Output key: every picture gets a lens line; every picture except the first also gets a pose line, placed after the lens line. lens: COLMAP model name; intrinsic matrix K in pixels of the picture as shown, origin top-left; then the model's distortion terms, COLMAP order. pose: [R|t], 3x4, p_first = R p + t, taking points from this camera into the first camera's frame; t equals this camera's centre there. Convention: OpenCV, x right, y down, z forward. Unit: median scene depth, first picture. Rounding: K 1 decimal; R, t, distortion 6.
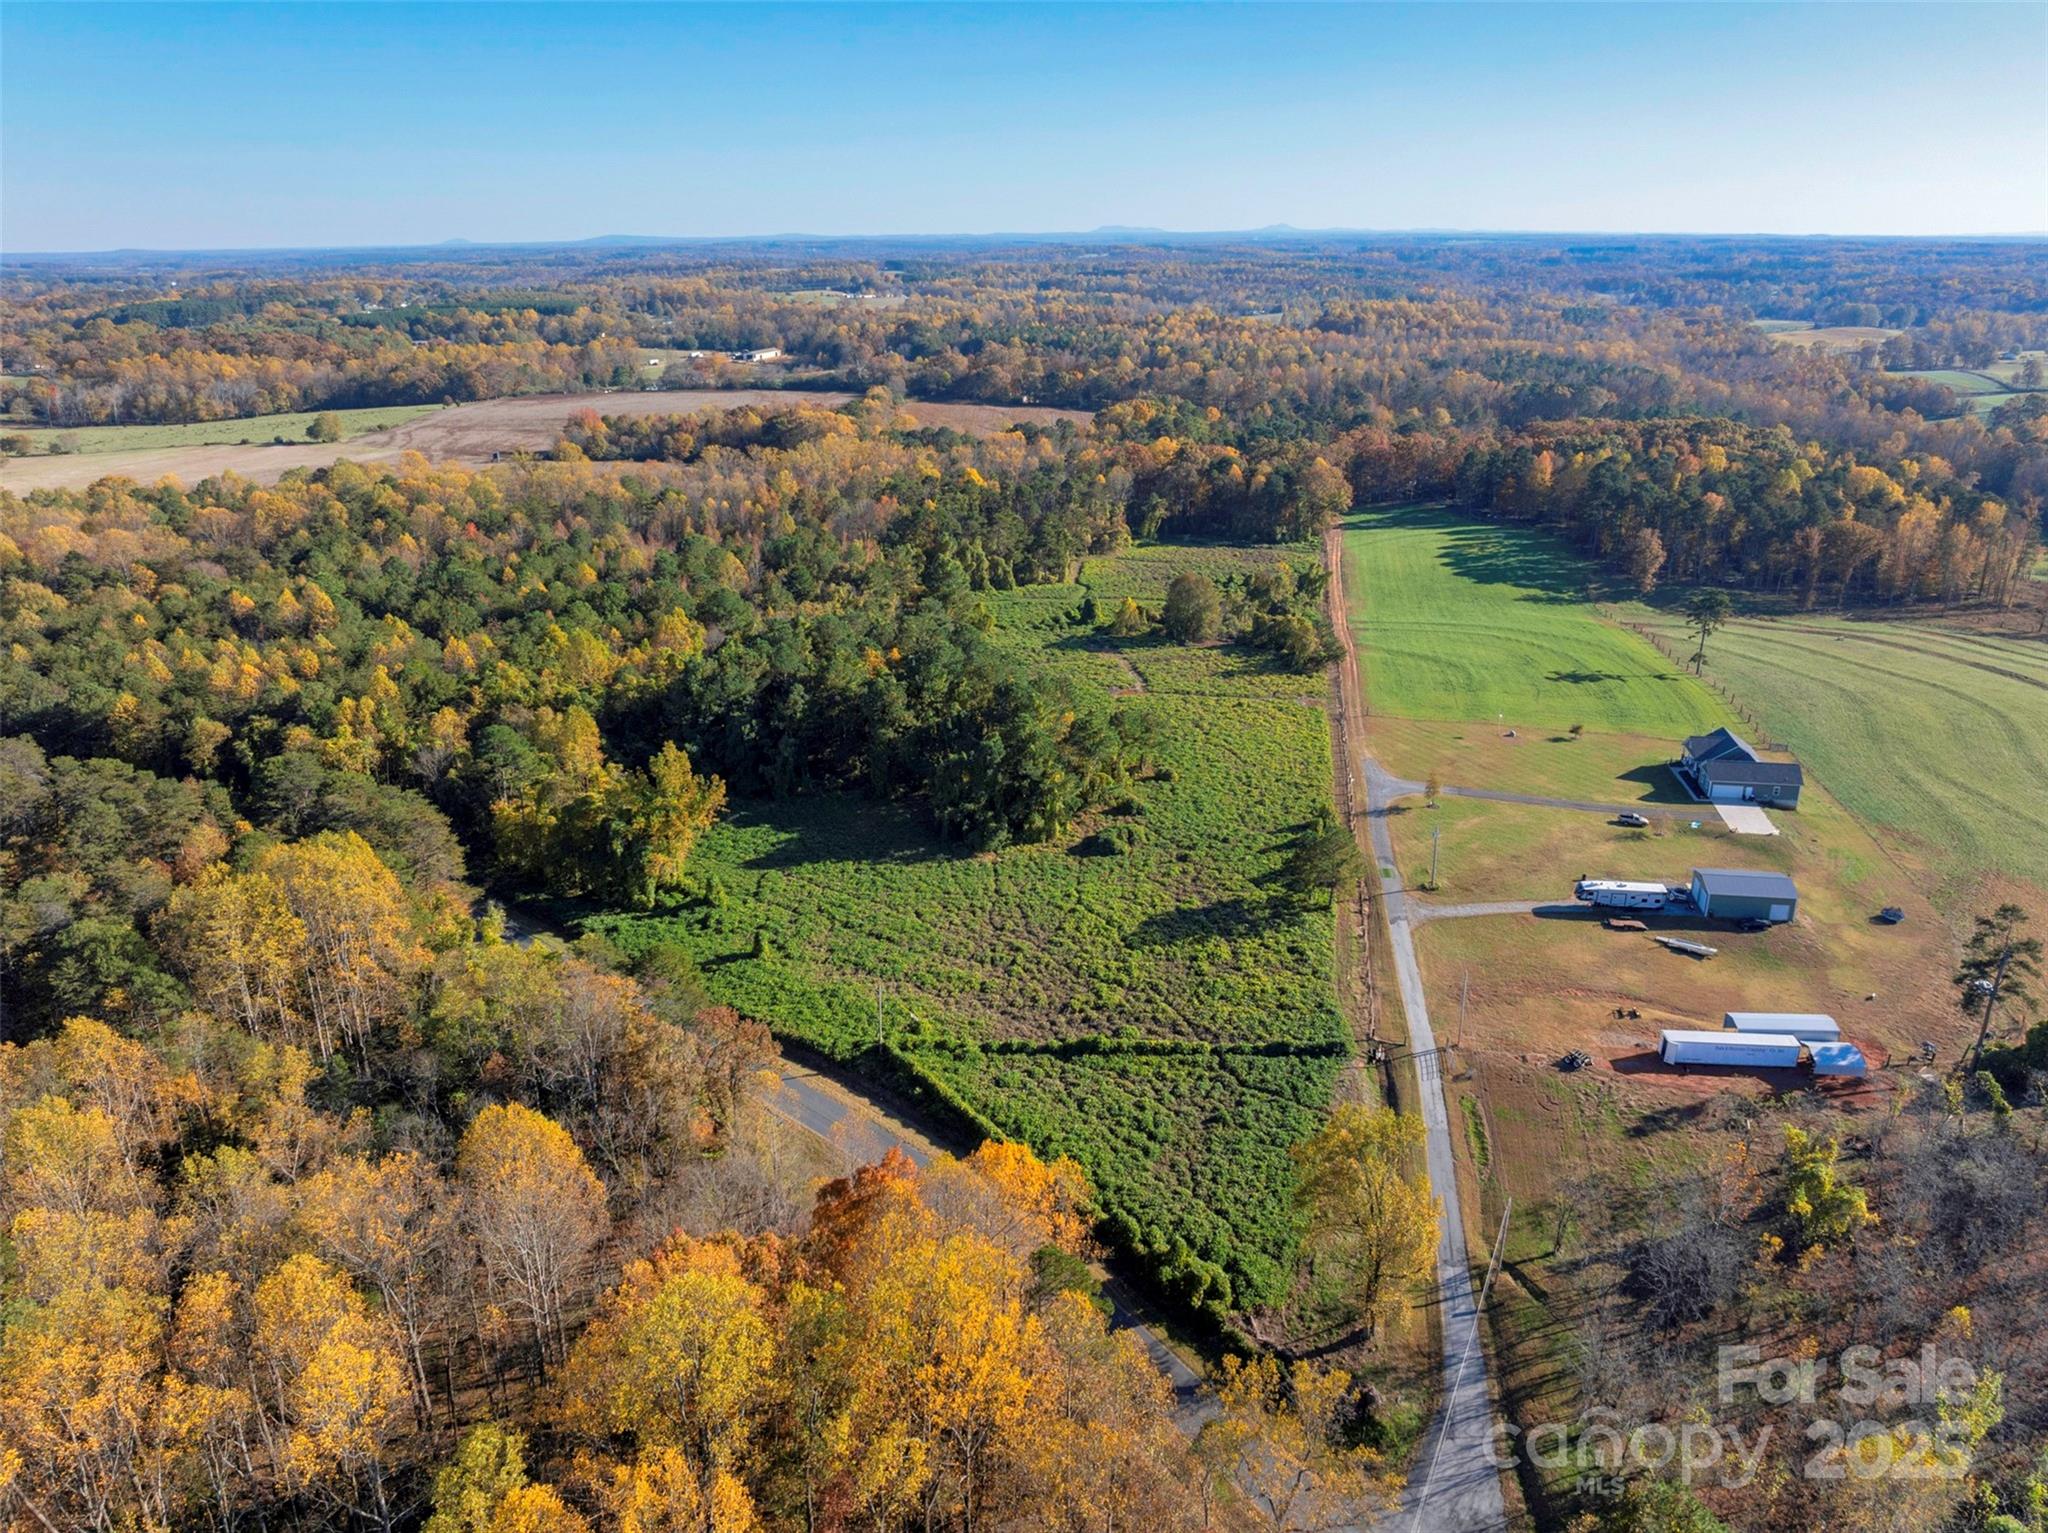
lens RADIAL K [[1417.4, 0, 989.8], [0, 1417.4, 823.3], [0, 0, 1]] dist [-0.034633, 0.001946]
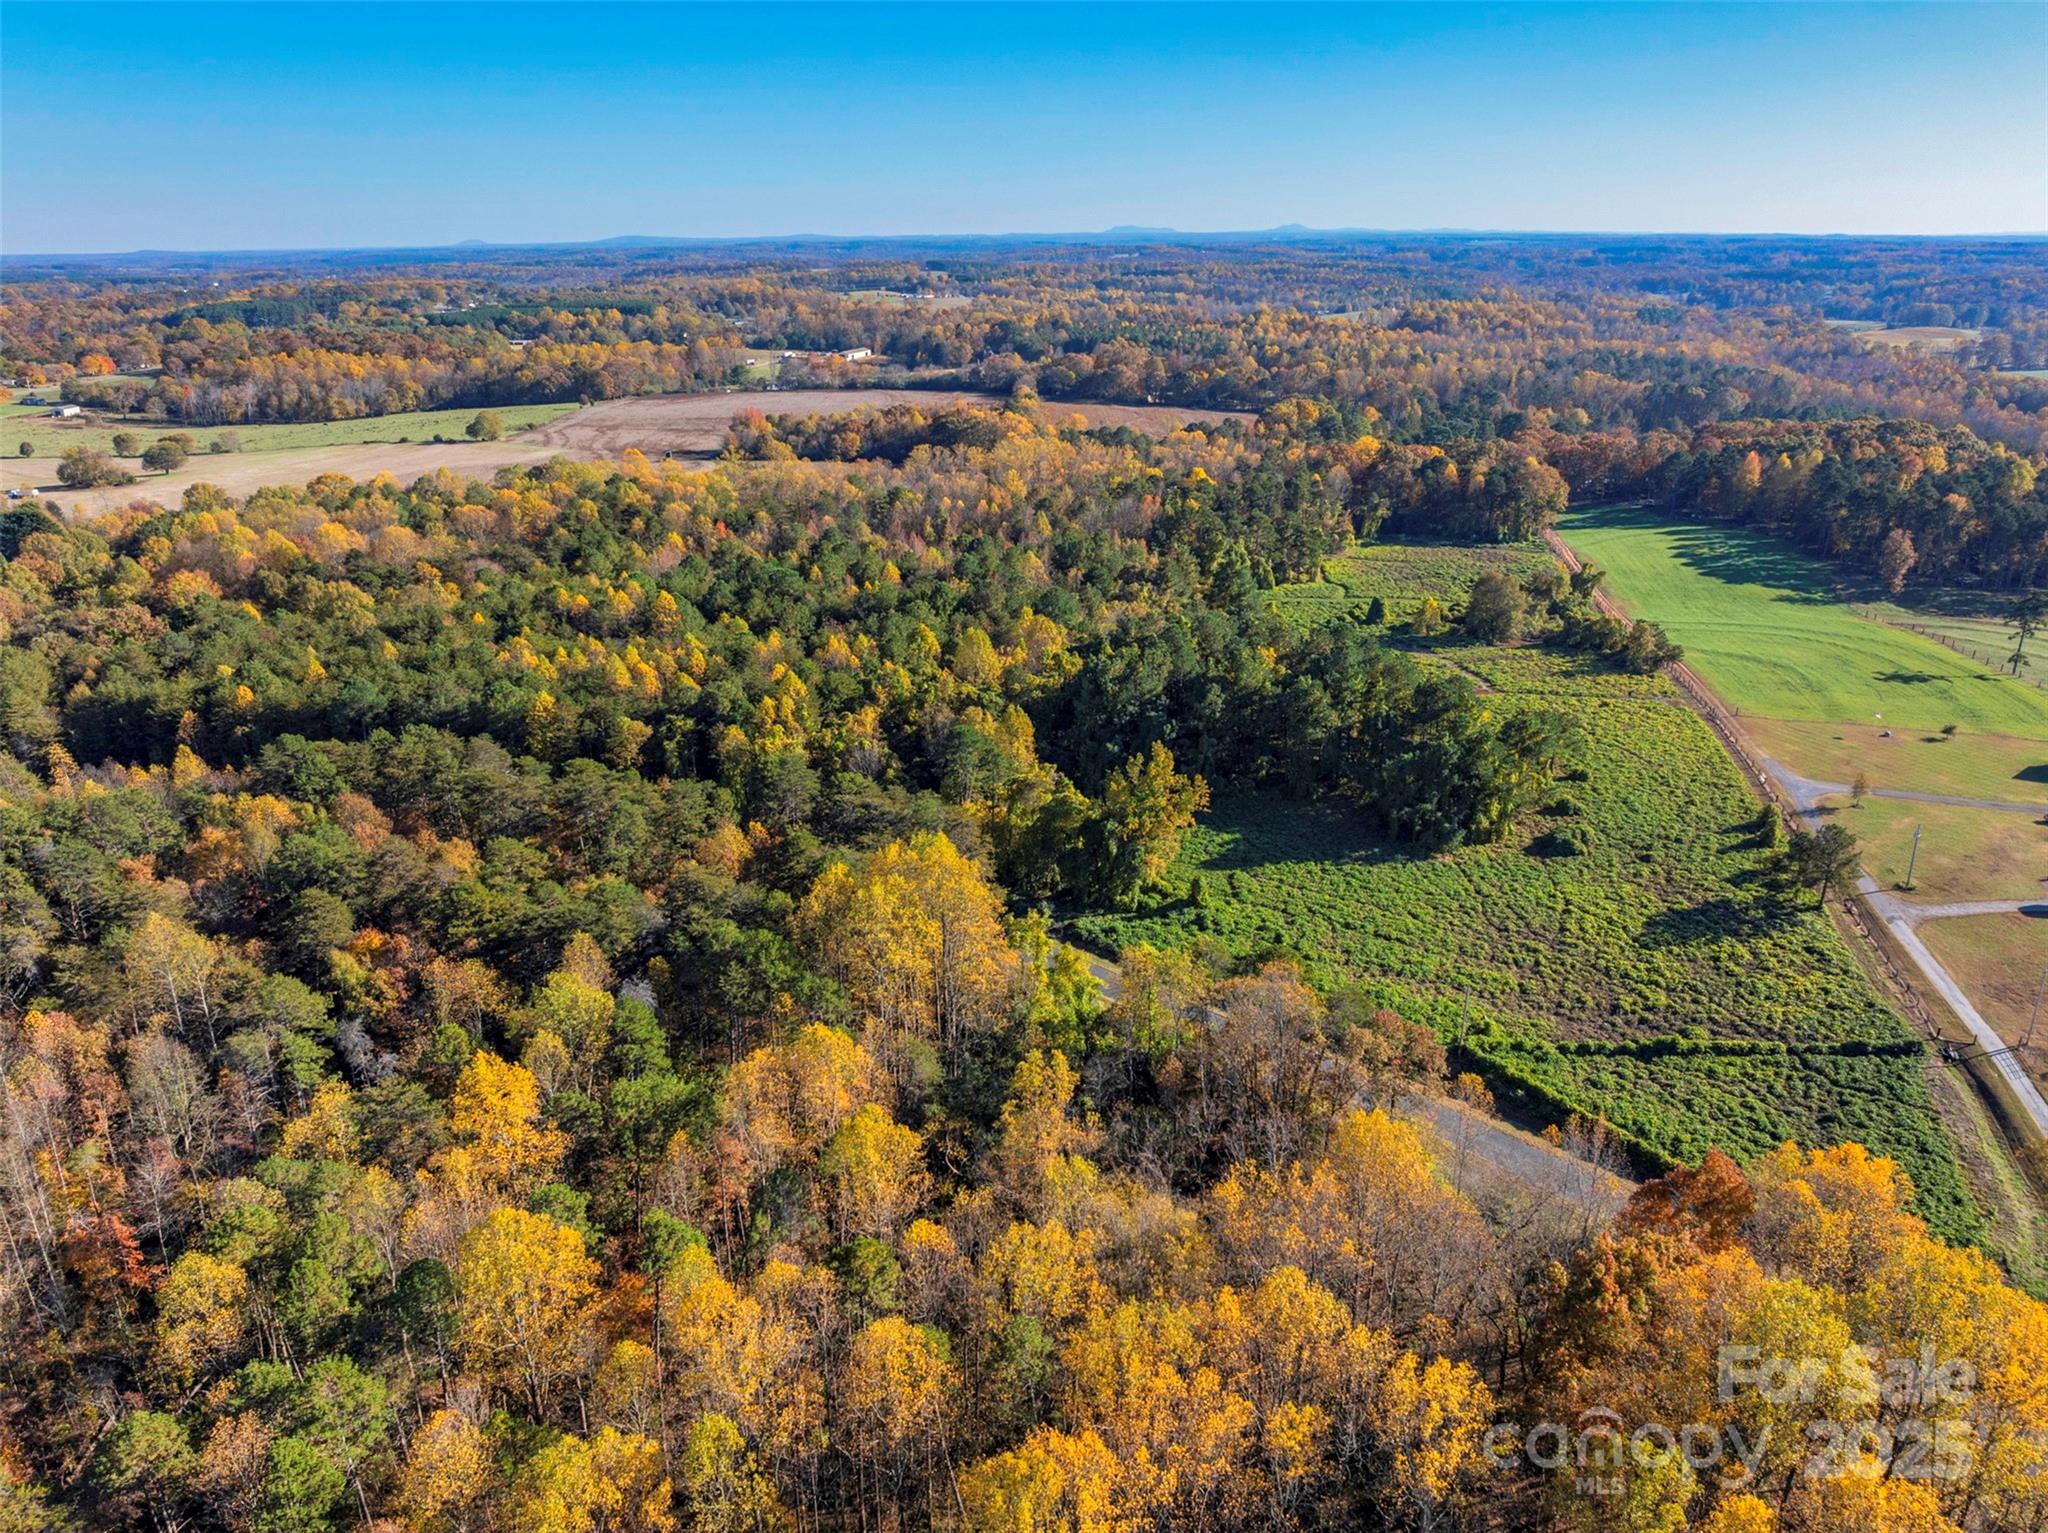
lens RADIAL K [[1417.4, 0, 975.7], [0, 1417.4, 818.3], [0, 0, 1]] dist [-0.034633, 0.001946]
pose [[0.999998, -0.000679, -0.001896, -0.176708], [0.000672, 0.999994, -0.003453, -0.000278], [0.001898, 0.003451, 0.999992, 0.003680]]
